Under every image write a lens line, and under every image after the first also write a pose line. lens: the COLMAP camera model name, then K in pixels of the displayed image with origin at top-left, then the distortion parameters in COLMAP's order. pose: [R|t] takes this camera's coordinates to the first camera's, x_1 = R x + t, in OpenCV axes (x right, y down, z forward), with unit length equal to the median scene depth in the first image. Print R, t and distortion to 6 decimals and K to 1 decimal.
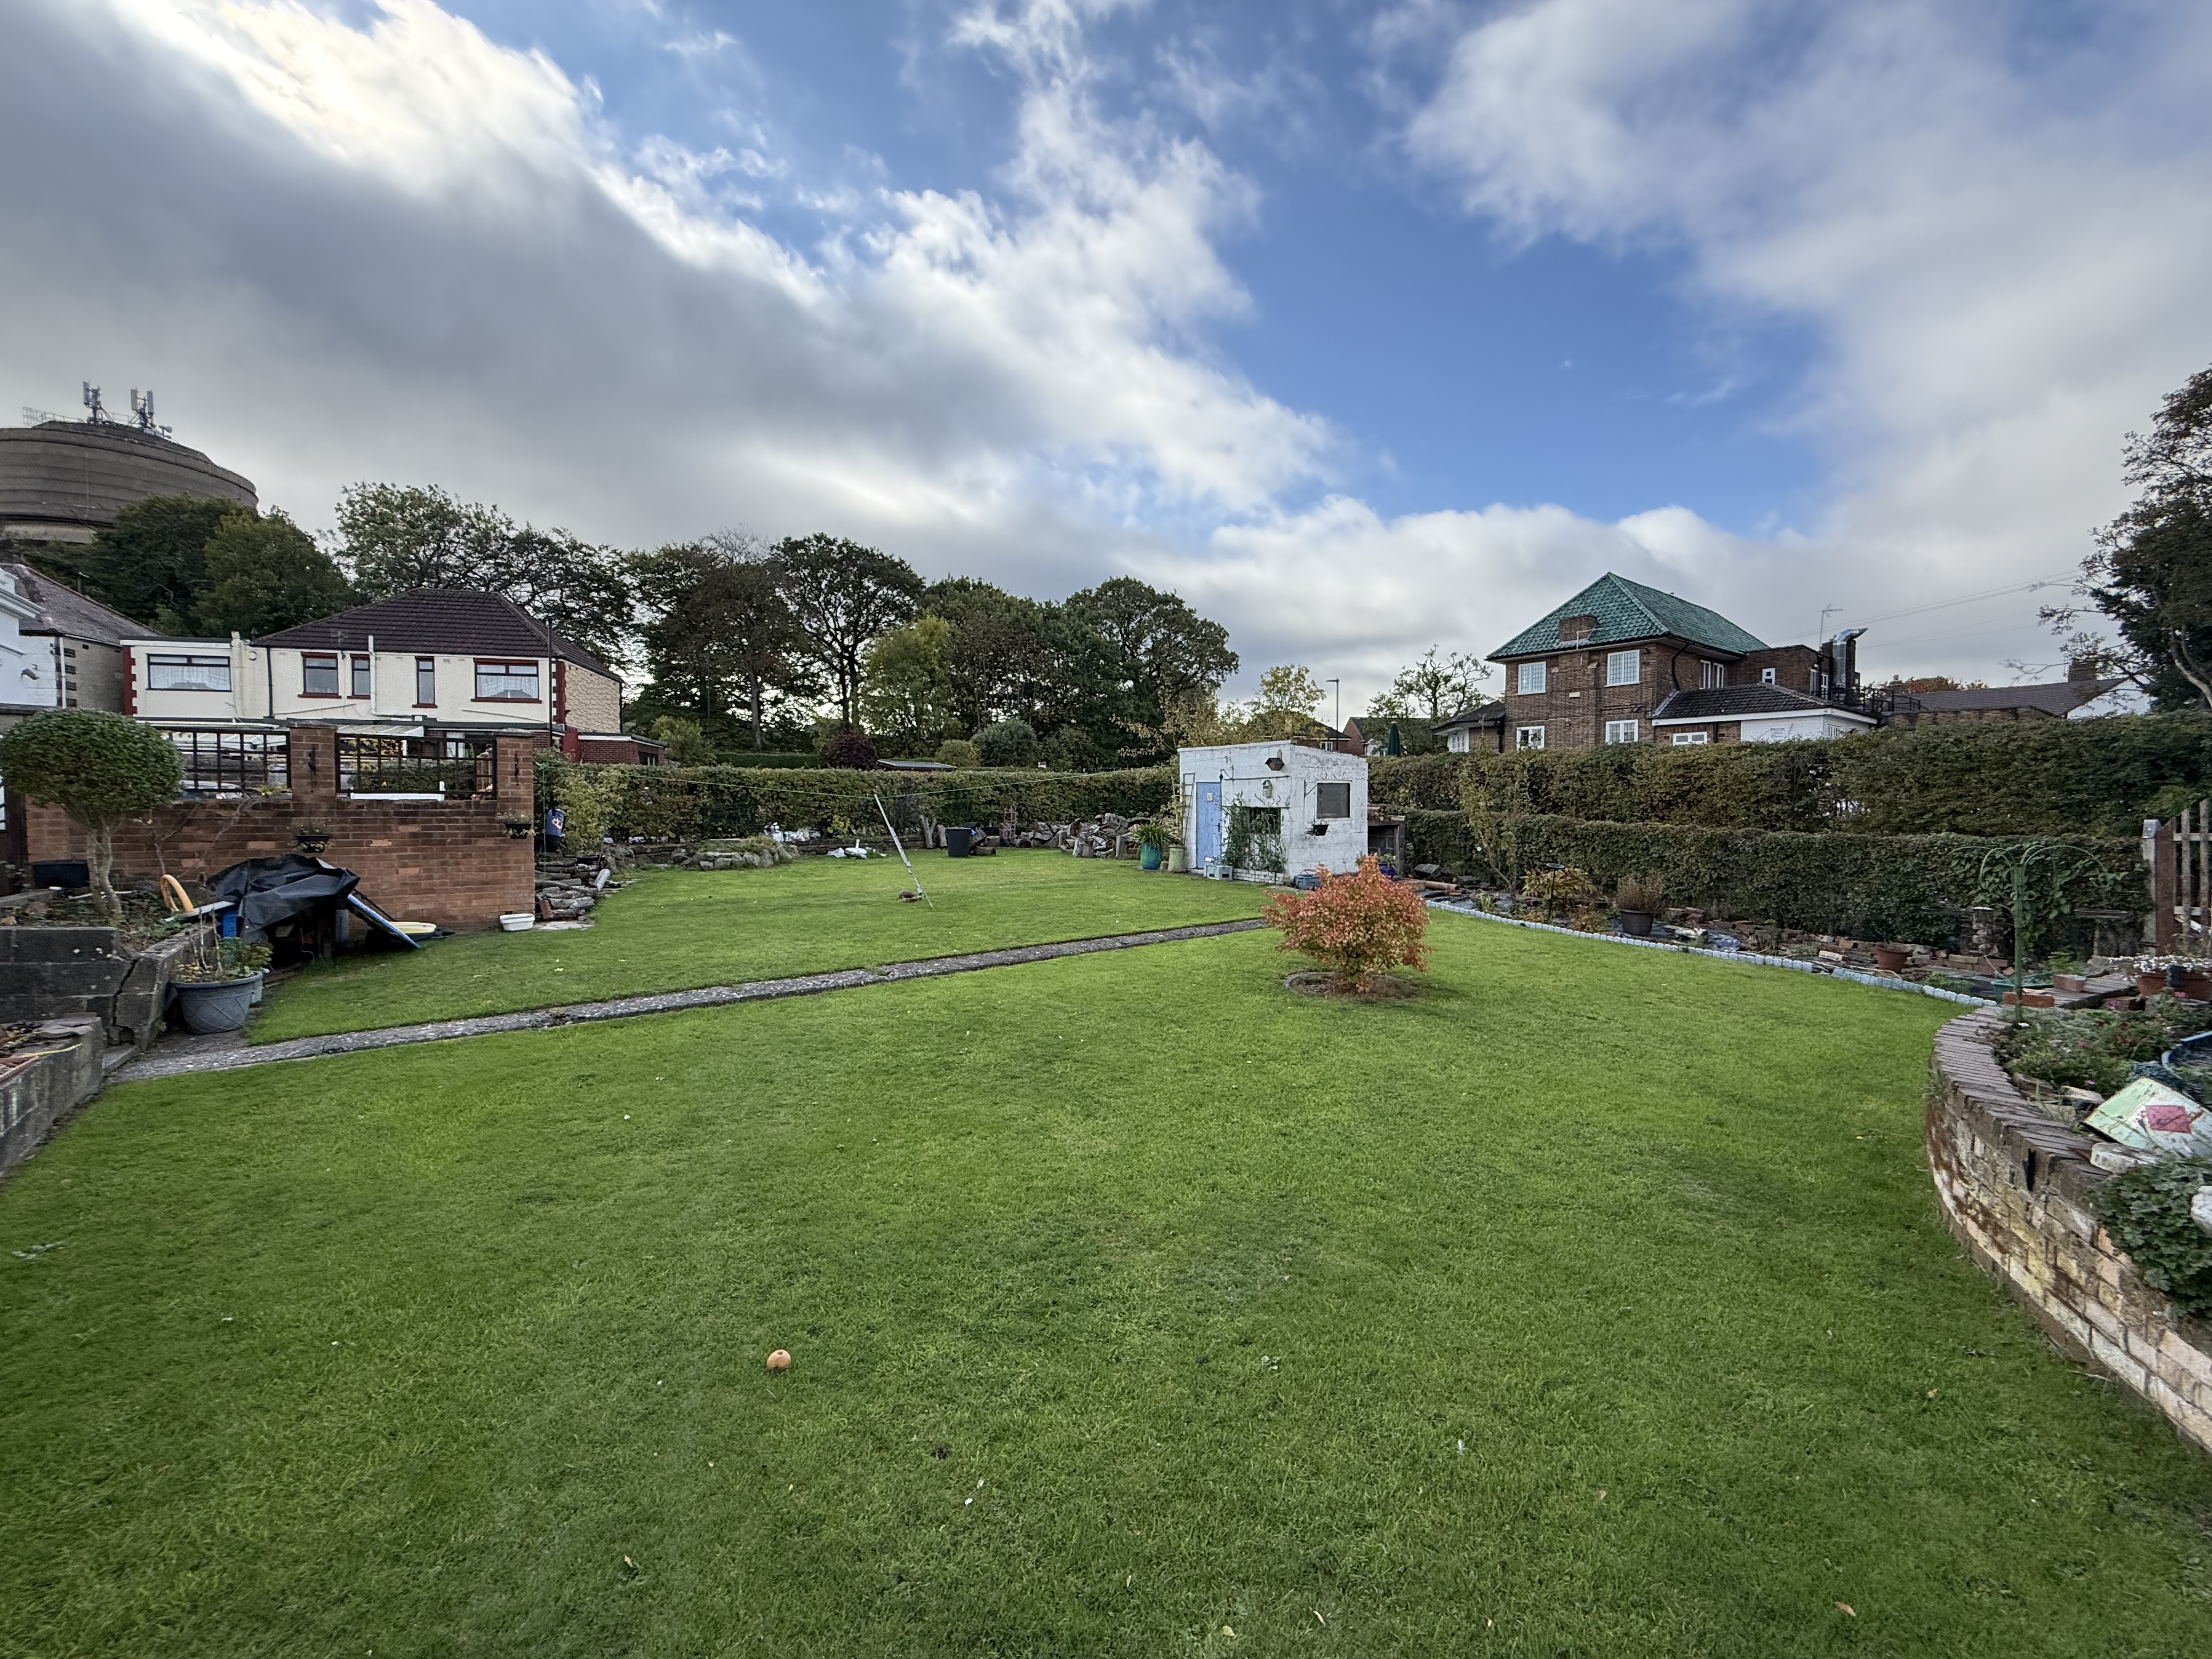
lens RADIAL K [[878.4, 0, 1103.1], [0, 878.4, 836.4], [0, 0, 1]] dist [0.001893, -0.000079]
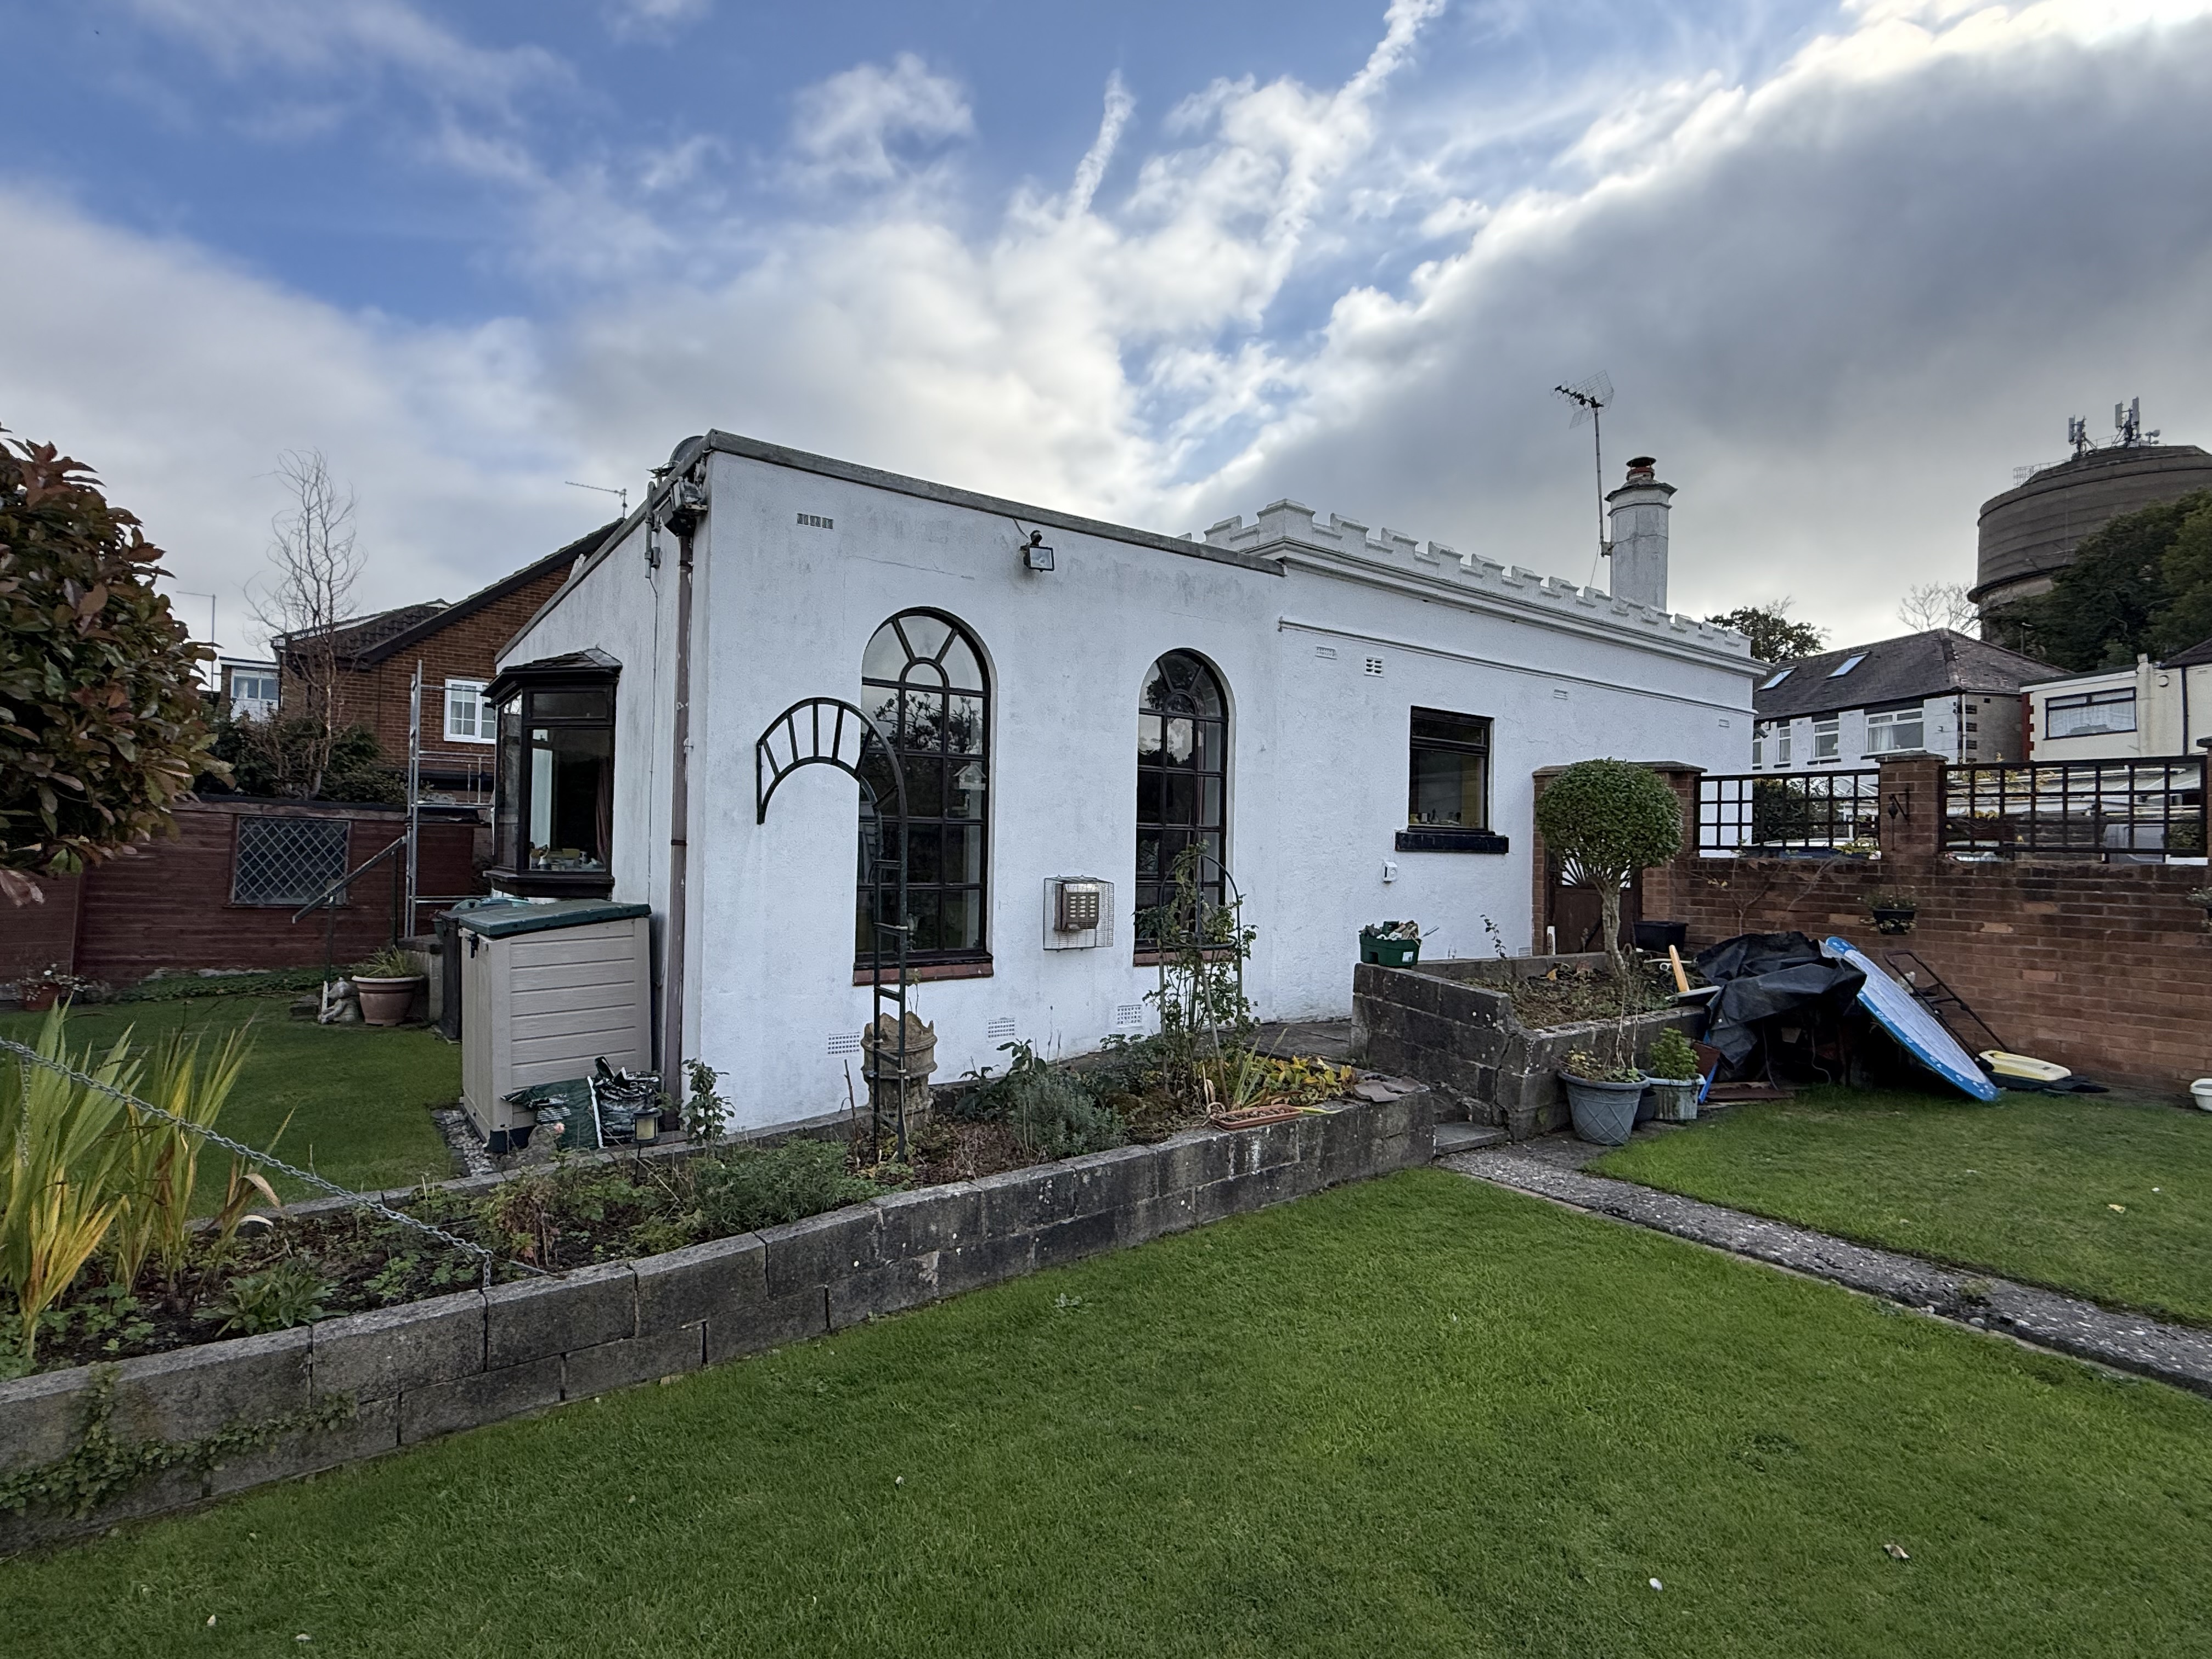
lens RADIAL K [[1077.5, 0, 1101.5], [0, 1077.5, 833.2], [0, 0, 1]] dist [0.001183, -0.000888]
pose [[-0.029718, -0.020503, -0.999348, -0.000430], [-0.055547, 0.998279, -0.018829, -0.010118], [0.998014, 0.054951, -0.030806, 0.339098]]
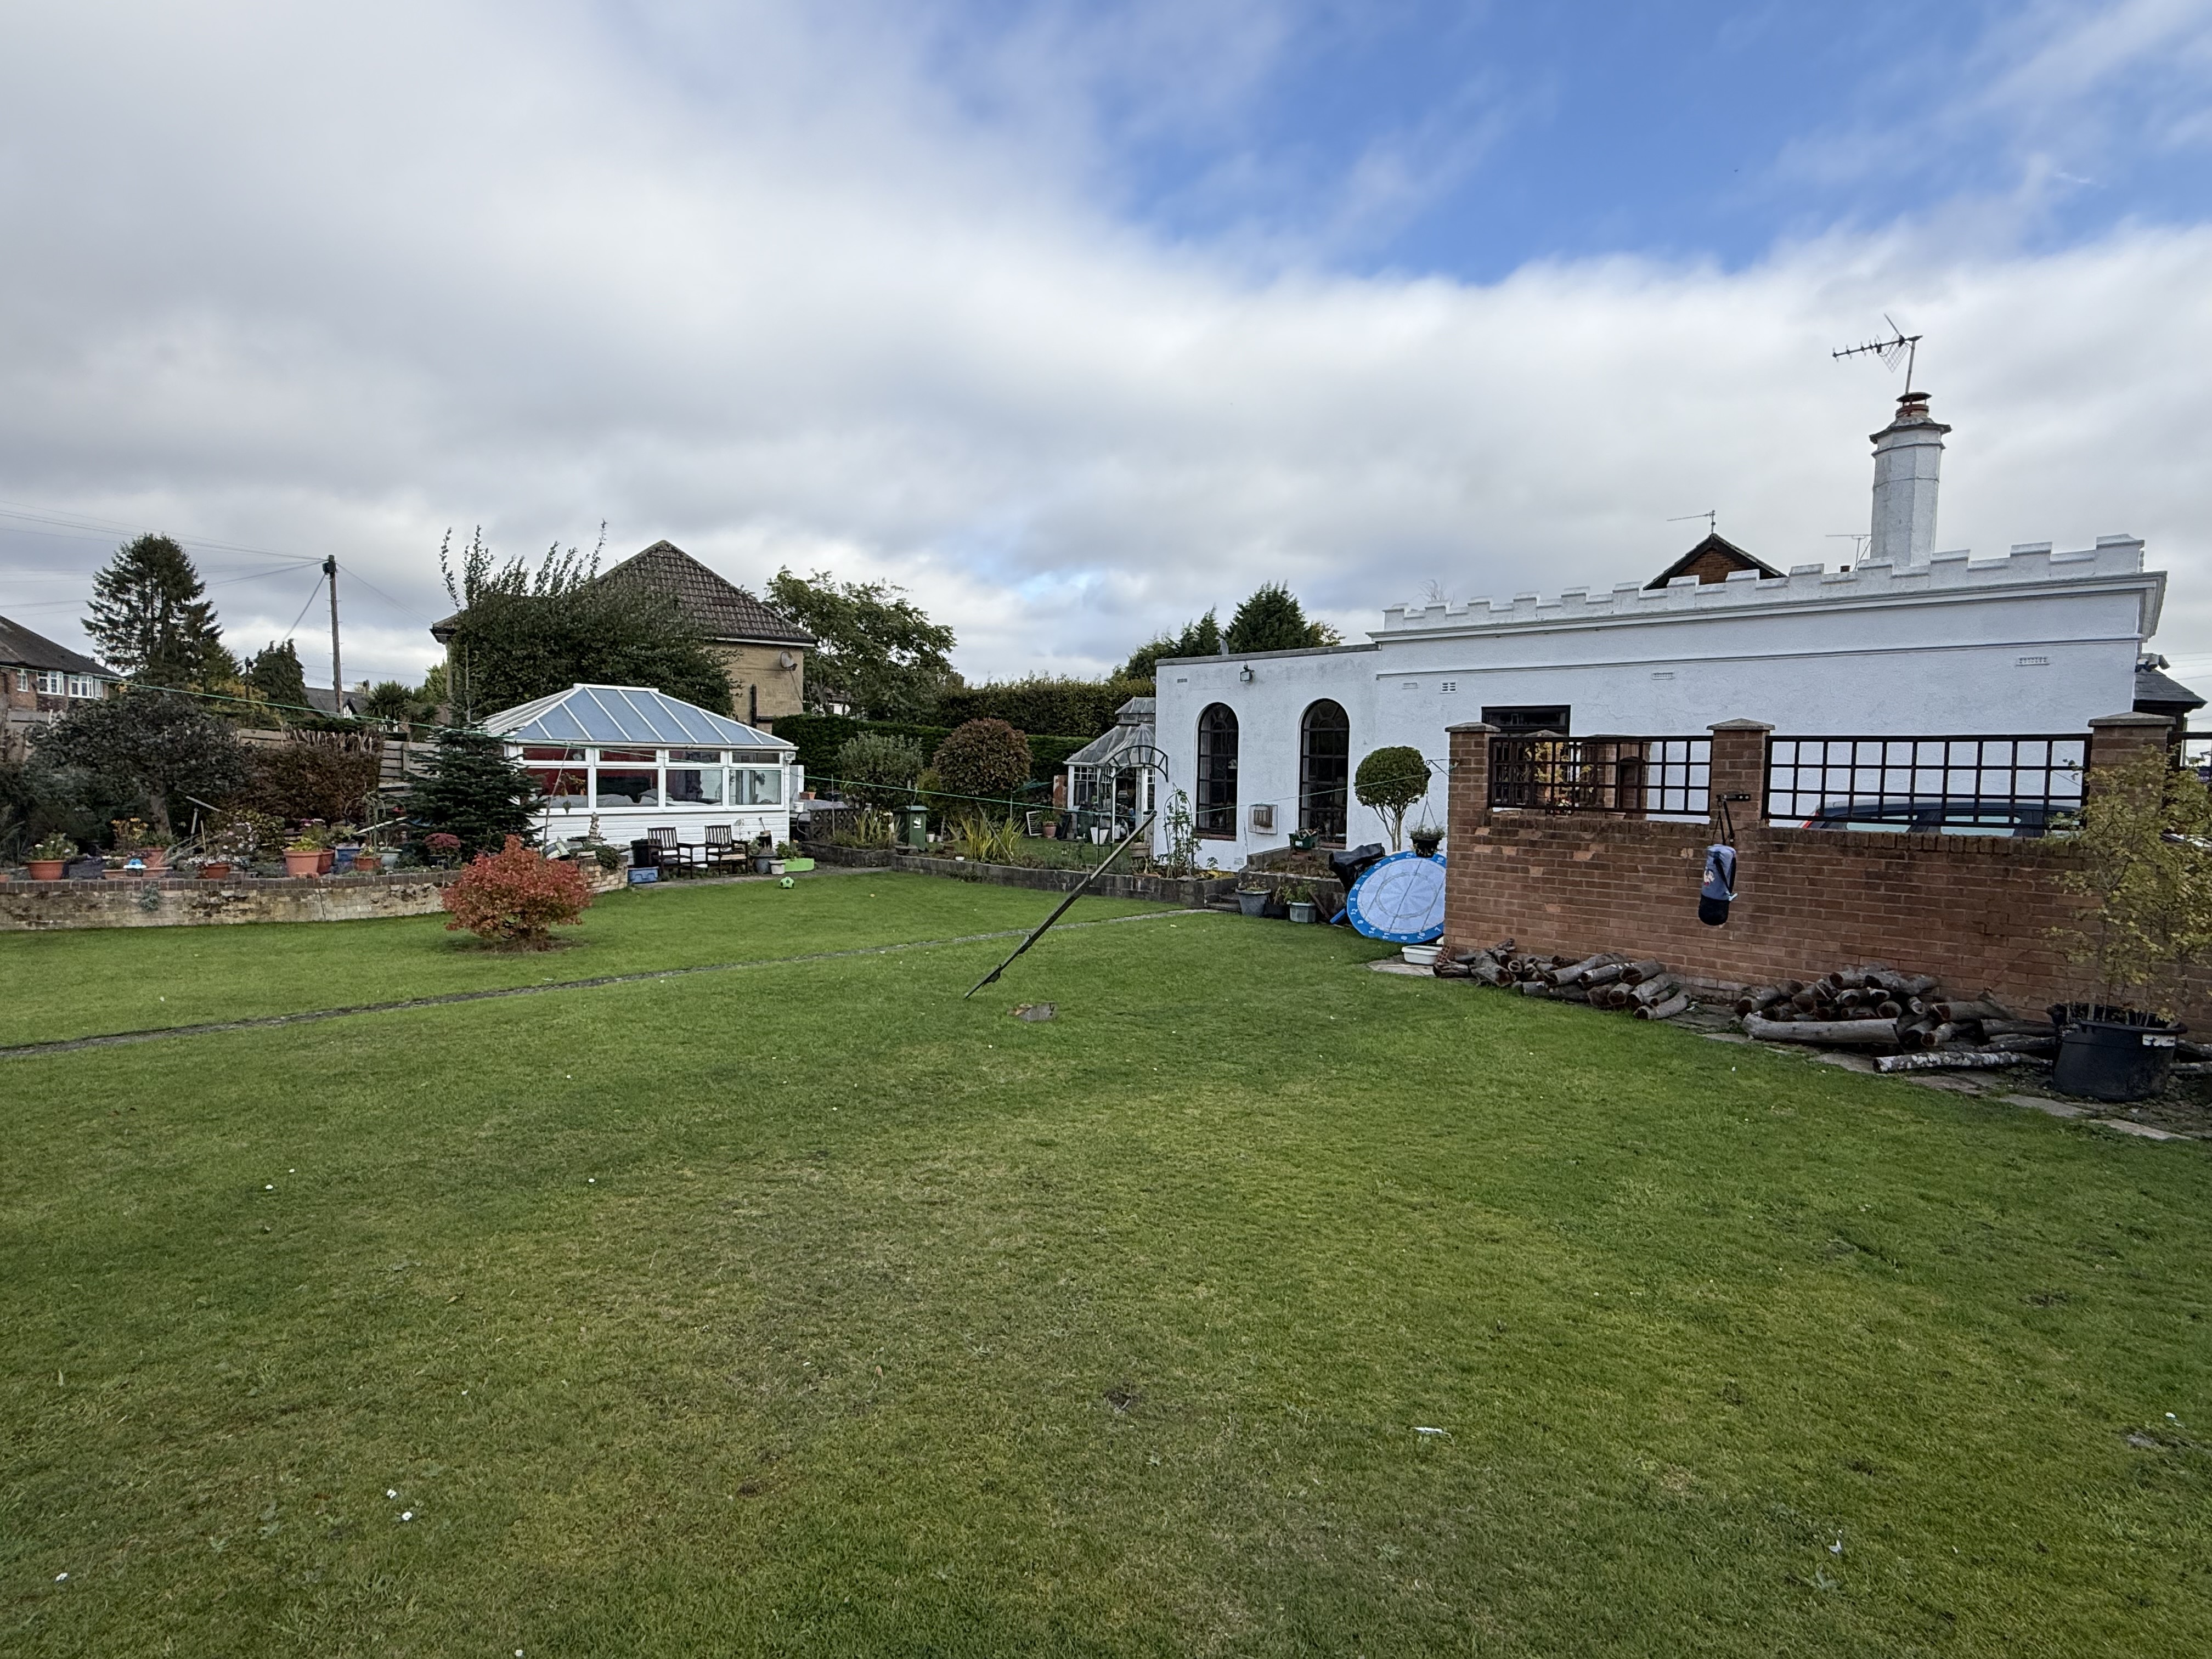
lens RADIAL K [[1077.5, 0, 1094.8], [0, 1077.5, 836.2], [0, 0, 1]] dist [0.001183, -0.000888]
pose [[-0.990058, -0.014964, -0.139863, -0.211316], [-0.030075, 0.993851, 0.106562, -0.119653], [0.137409, 0.109709, -0.984420, 1.968871]]
